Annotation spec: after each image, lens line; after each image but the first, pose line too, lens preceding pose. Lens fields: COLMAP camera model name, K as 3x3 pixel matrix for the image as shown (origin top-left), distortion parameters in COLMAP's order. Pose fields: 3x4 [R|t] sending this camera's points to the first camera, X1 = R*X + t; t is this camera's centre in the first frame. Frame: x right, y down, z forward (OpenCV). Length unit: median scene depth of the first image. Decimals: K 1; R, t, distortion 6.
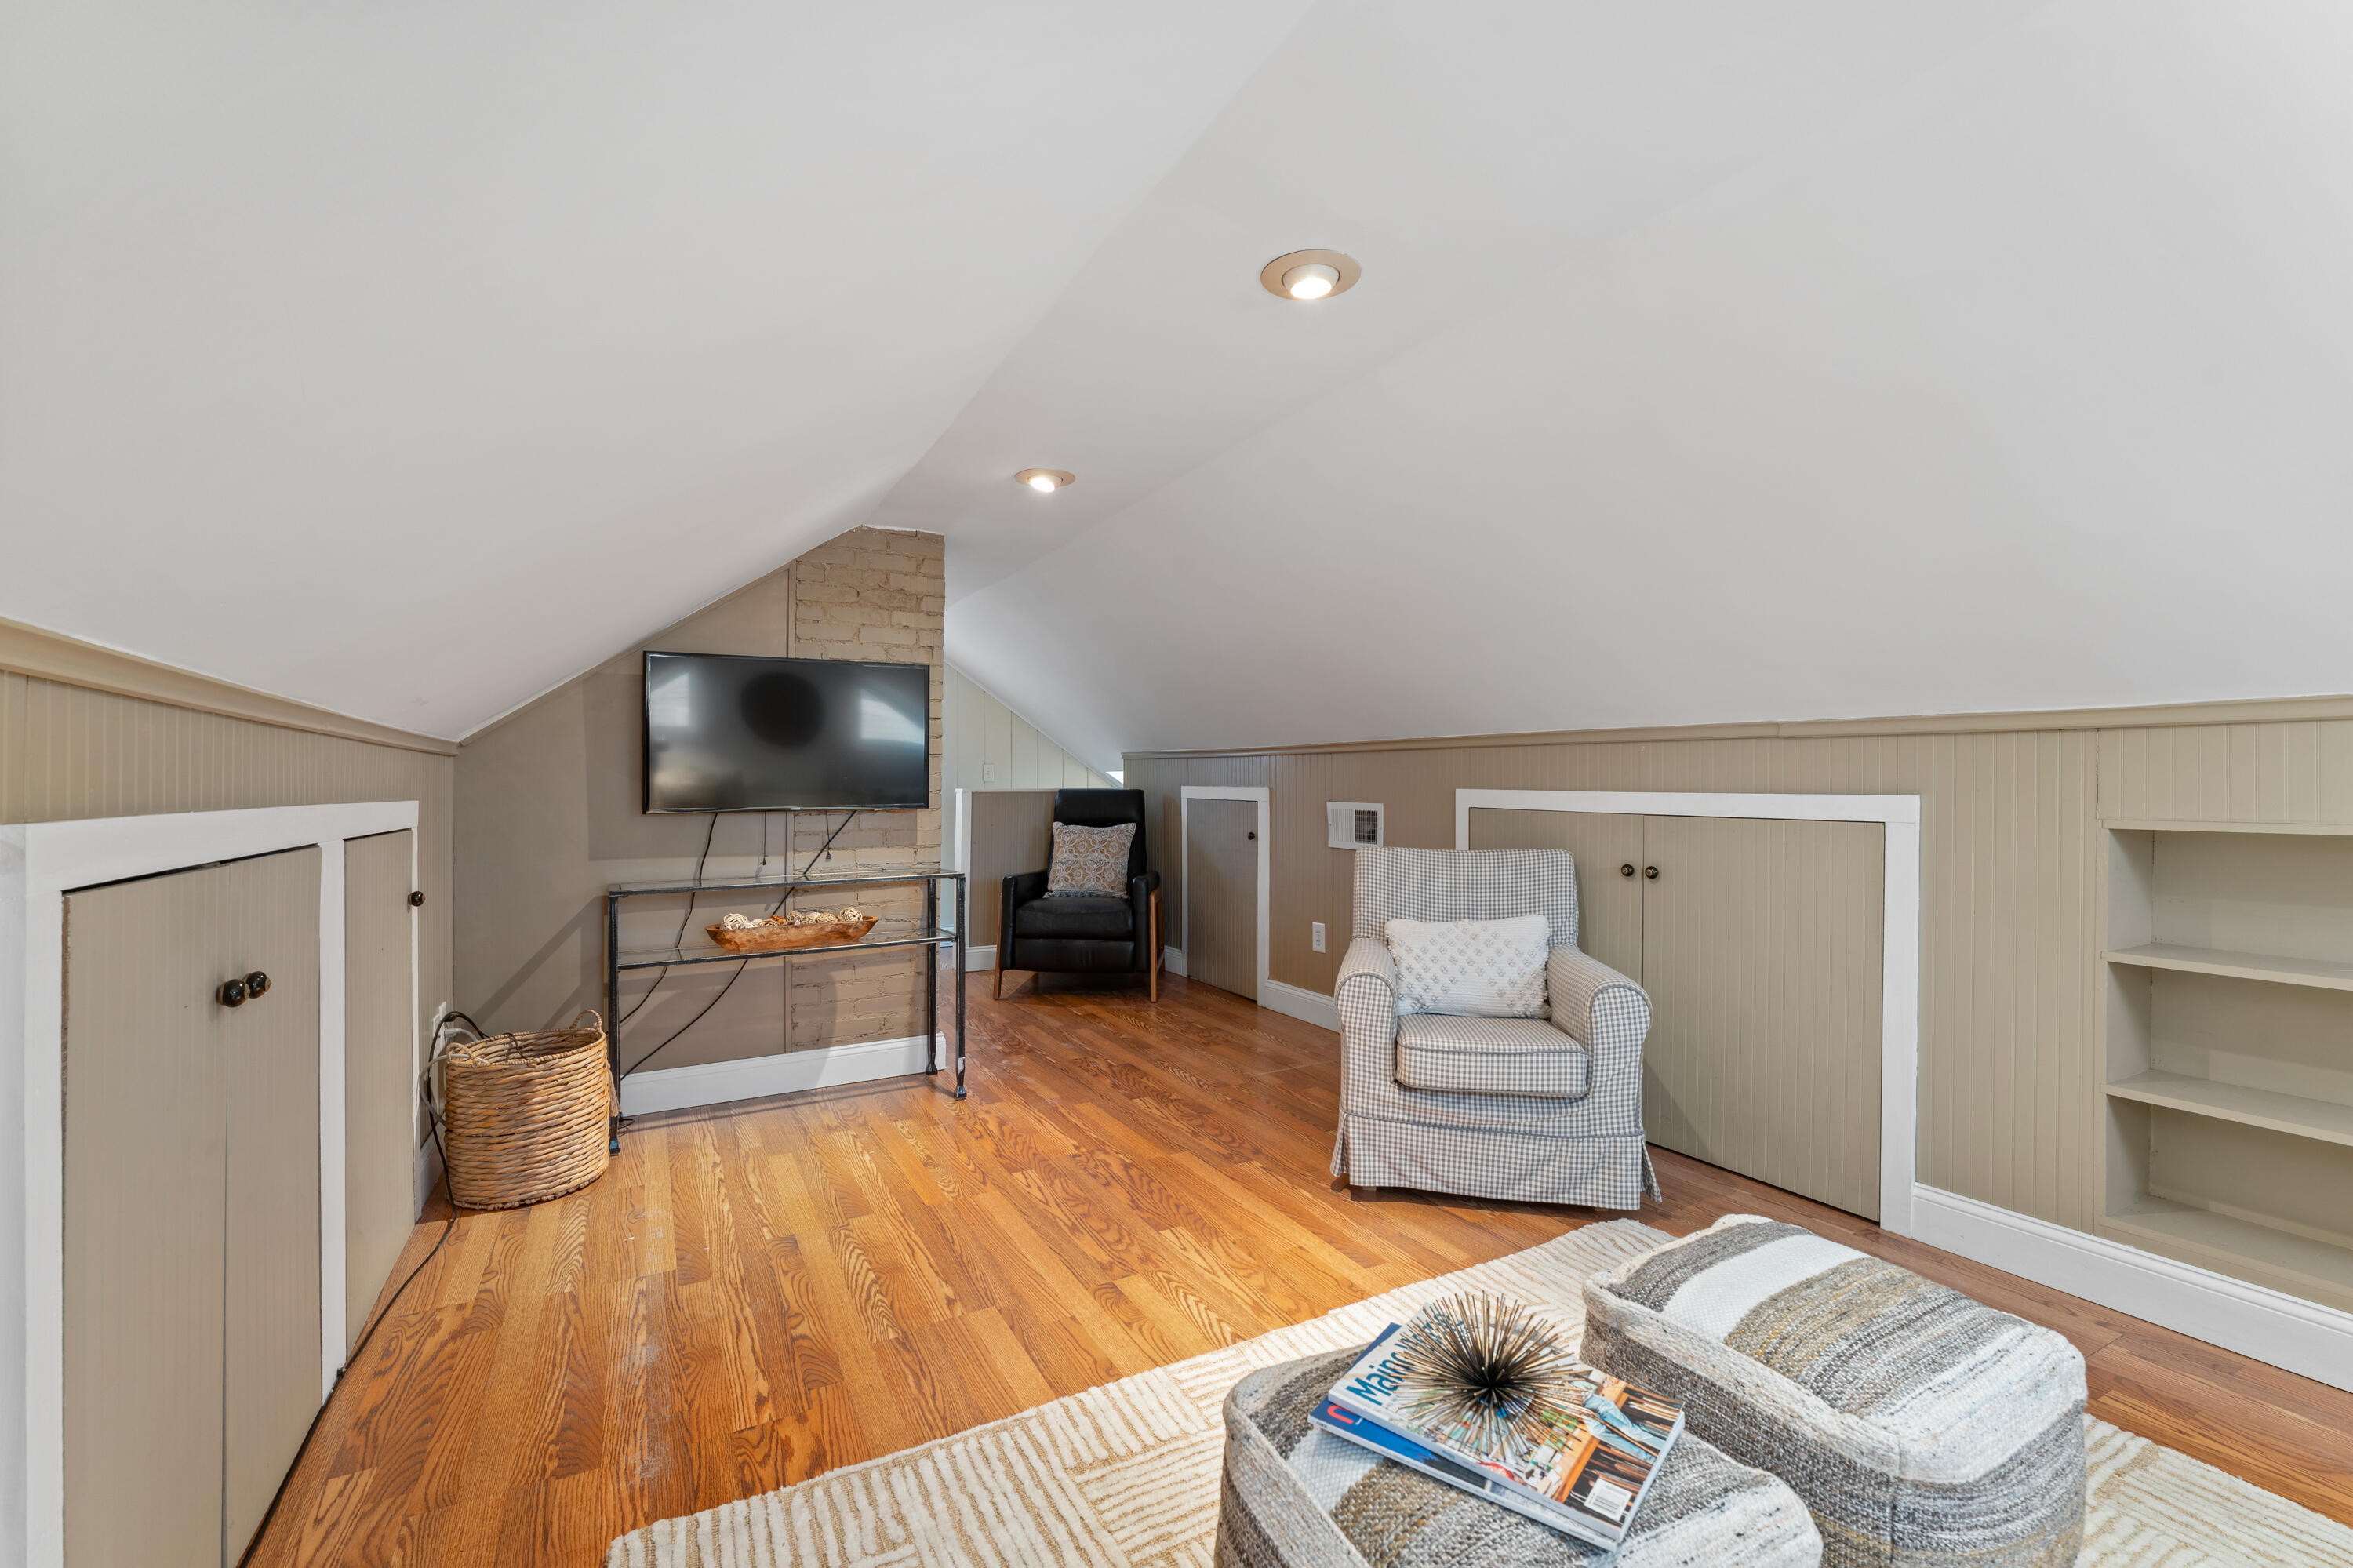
lens RADIAL K [[973.6, 0, 1180.1], [0, 973.6, 775.4], [0, 0, 1]] dist [-0.004301, -0.000224]
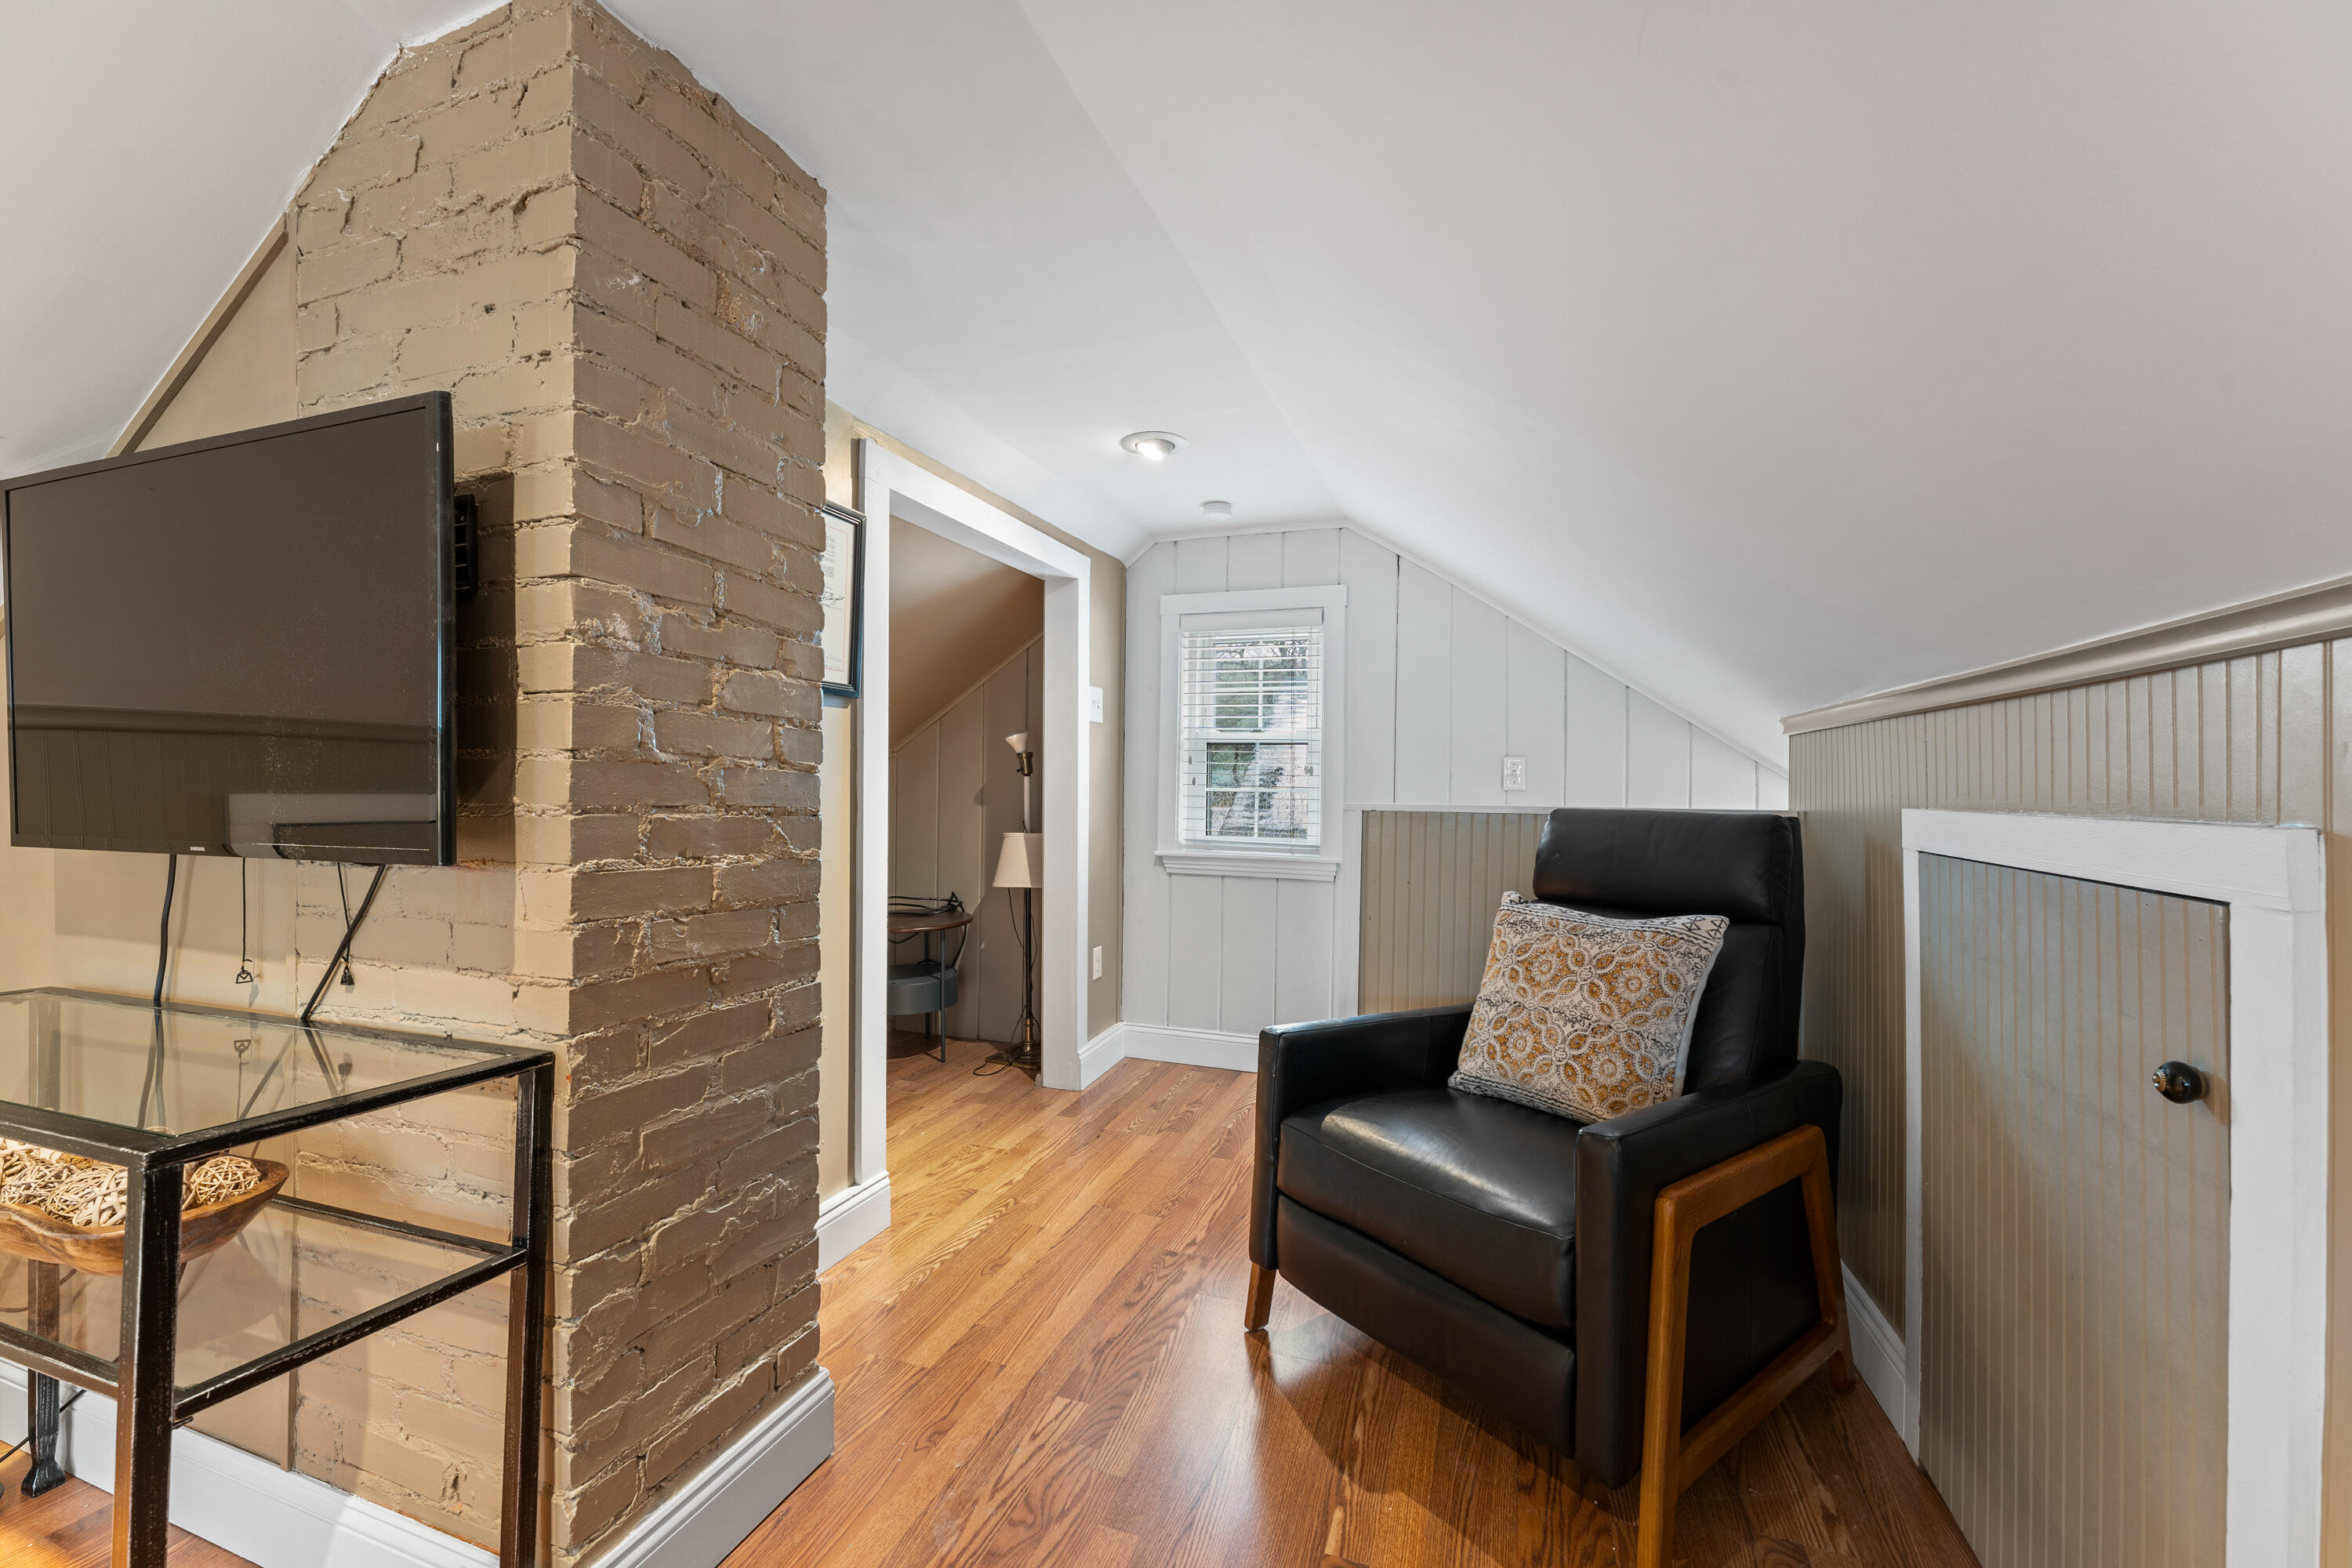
lens RADIAL K [[952.9, 0, 1182.4], [0, 952.9, 773.5], [0, 0, 1]] dist [-0.002697, -0.000199]
pose [[0.697190, 0.000079, -0.716886, 0.061283], [-0.012275, 0.999855, -0.011827, 0.005813], [0.716781, 0.017046, 0.697090, 0.640250]]
